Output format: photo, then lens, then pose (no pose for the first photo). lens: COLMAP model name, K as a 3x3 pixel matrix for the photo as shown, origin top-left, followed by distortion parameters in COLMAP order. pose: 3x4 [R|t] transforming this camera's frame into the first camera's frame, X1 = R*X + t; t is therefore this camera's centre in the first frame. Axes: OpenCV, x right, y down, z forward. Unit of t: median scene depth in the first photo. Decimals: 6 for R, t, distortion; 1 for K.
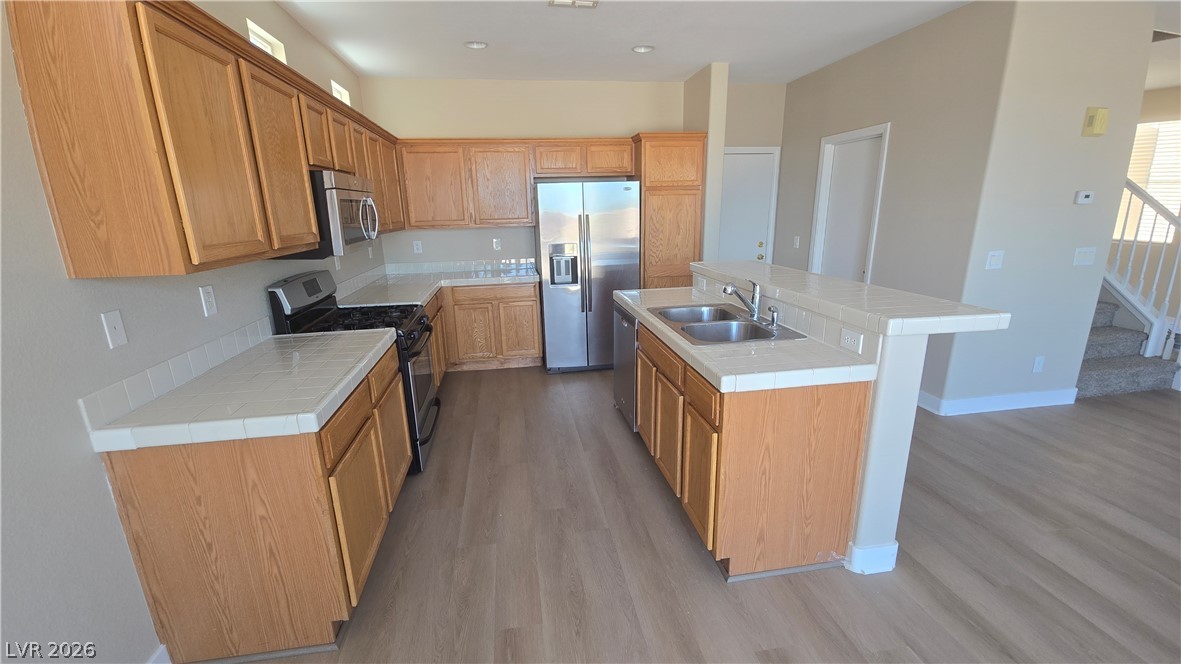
lens RADIAL K [[479.1, 0, 585.0], [0, 479.1, 337.7], [0, 0, 1]] dist [0.003363, -0.004592]
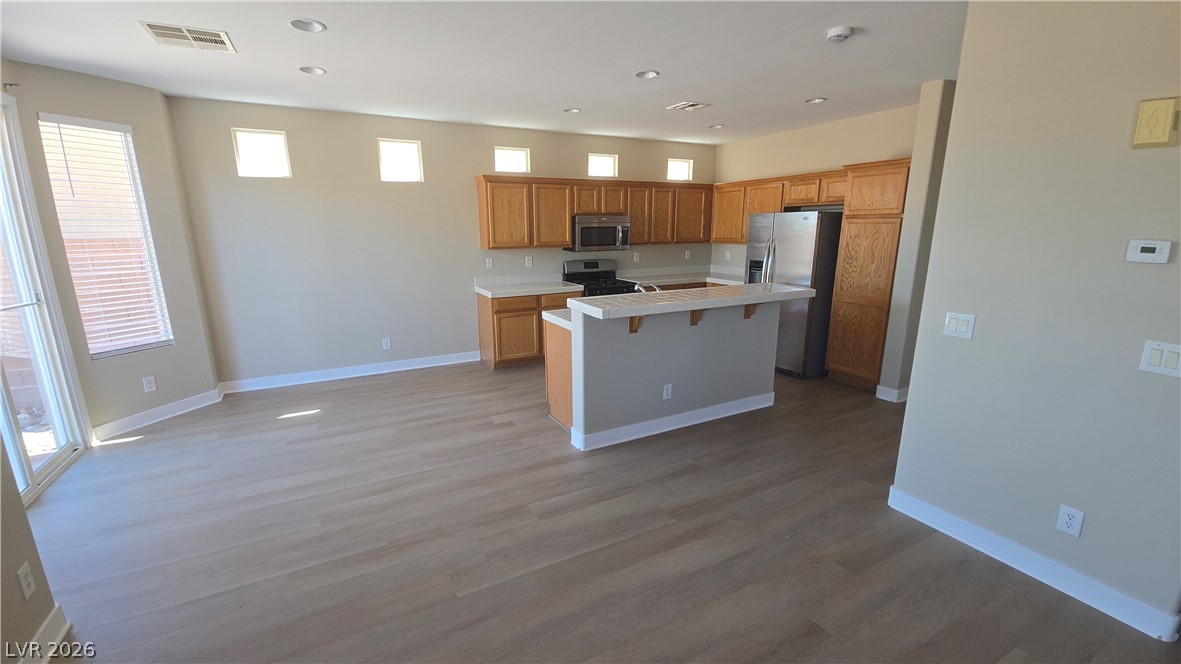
lens RADIAL K [[479.1, 0, 585.0], [0, 479.1, 337.7], [0, 0, 1]] dist [0.003363, -0.004592]
pose [[0.320612, 0.237677, -0.916907, 1.210235], [-0.249516, 0.955010, 0.160306, -0.104910], [0.913756, 0.177387, 0.365491, 0.175588]]
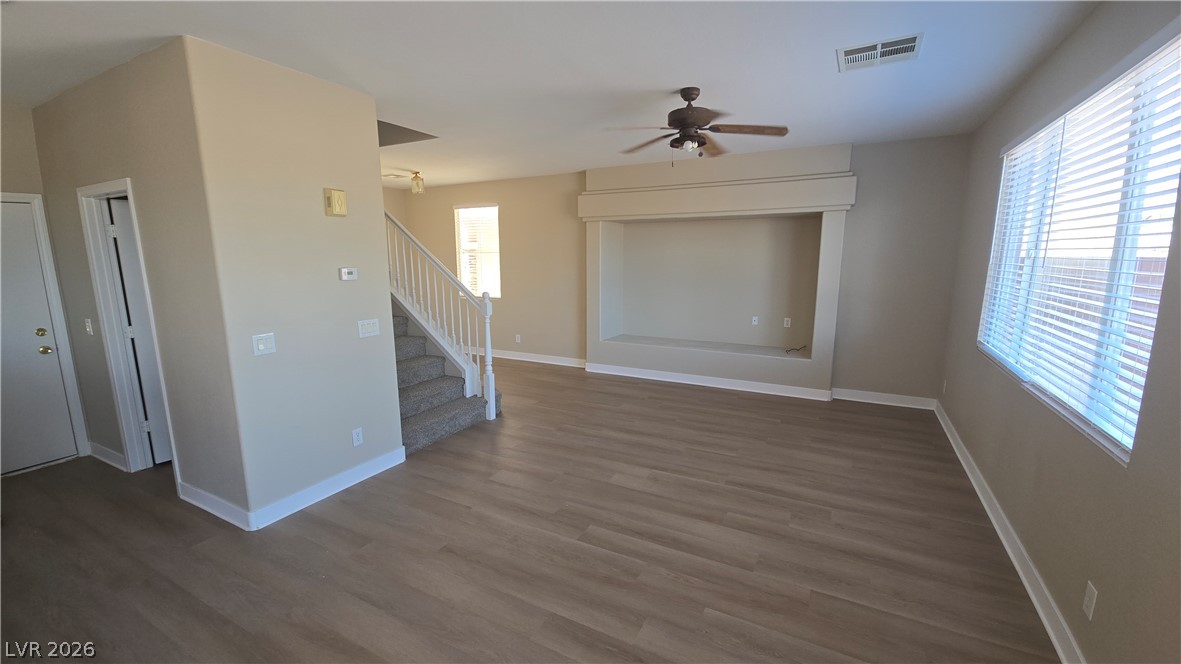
lens RADIAL K [[479.1, 0, 585.0], [0, 479.1, 337.7], [0, 0, 1]] dist [0.003363, -0.004592]
pose [[0.610790, -0.116544, 0.783168, 0.466393], [0.199022, 0.979950, -0.009389, -0.041338], [-0.766372, 0.161602, 0.621739, -0.010574]]
